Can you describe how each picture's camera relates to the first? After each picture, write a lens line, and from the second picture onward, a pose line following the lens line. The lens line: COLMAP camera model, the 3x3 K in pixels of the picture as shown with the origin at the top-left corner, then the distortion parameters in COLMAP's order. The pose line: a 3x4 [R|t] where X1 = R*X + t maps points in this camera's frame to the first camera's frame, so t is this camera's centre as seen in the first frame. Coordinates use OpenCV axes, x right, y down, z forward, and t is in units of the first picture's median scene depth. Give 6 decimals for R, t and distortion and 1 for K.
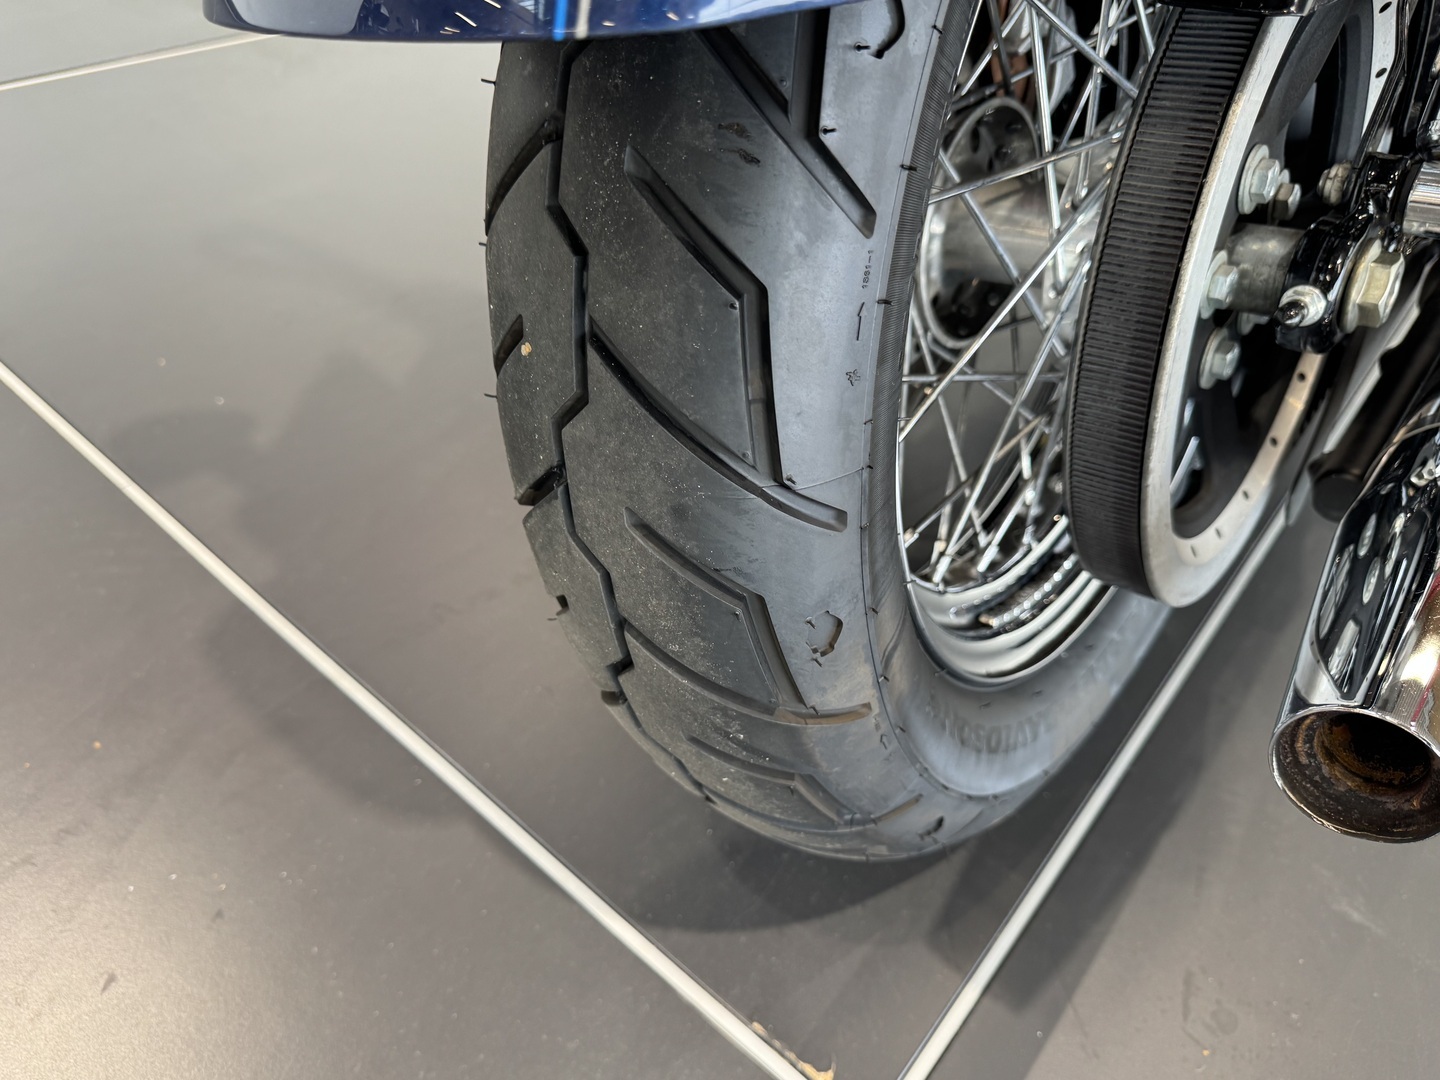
lens RADIAL K [[1066.6, 0, 720.0], [0, 1066.6, 540.0], [0, 0, 1]] dist [-0.001644, -0.006658]
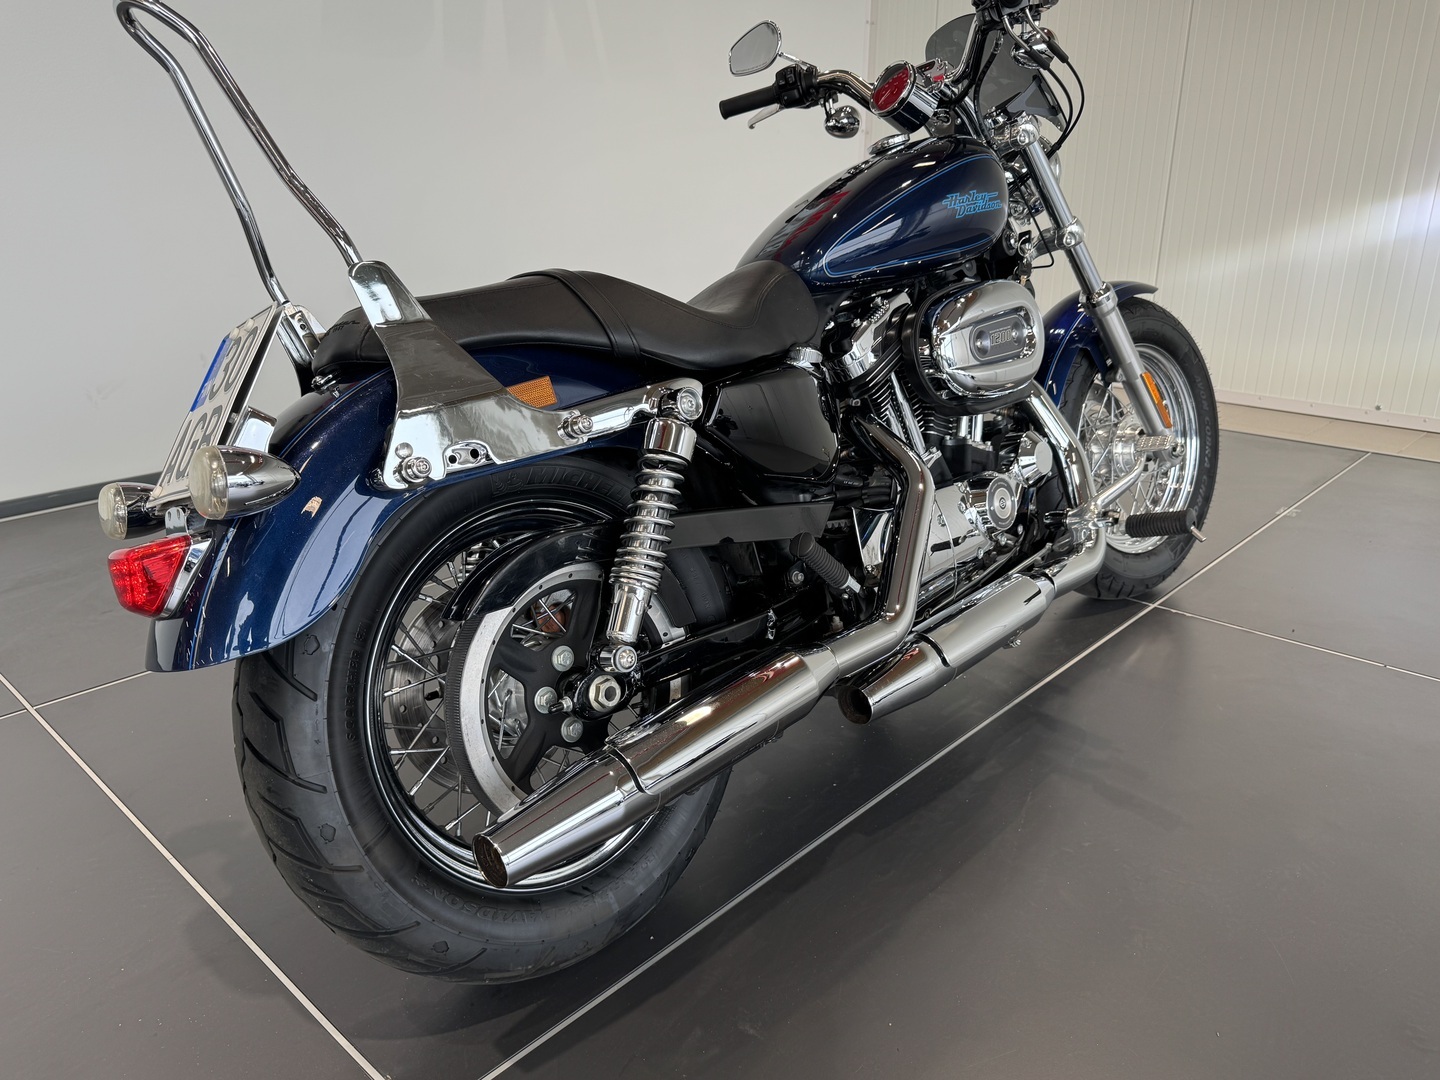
lens RADIAL K [[1066.6, 0, 720.0], [0, 1066.6, 540.0], [0, 0, 1]] dist [-0.001644, -0.006658]
pose [[0.984611, -0.123581, -0.123569, 1.525620], [0.062175, 0.908519, -0.413191, 0.597234], [0.163328, 0.399149, 0.902222, -1.678100]]
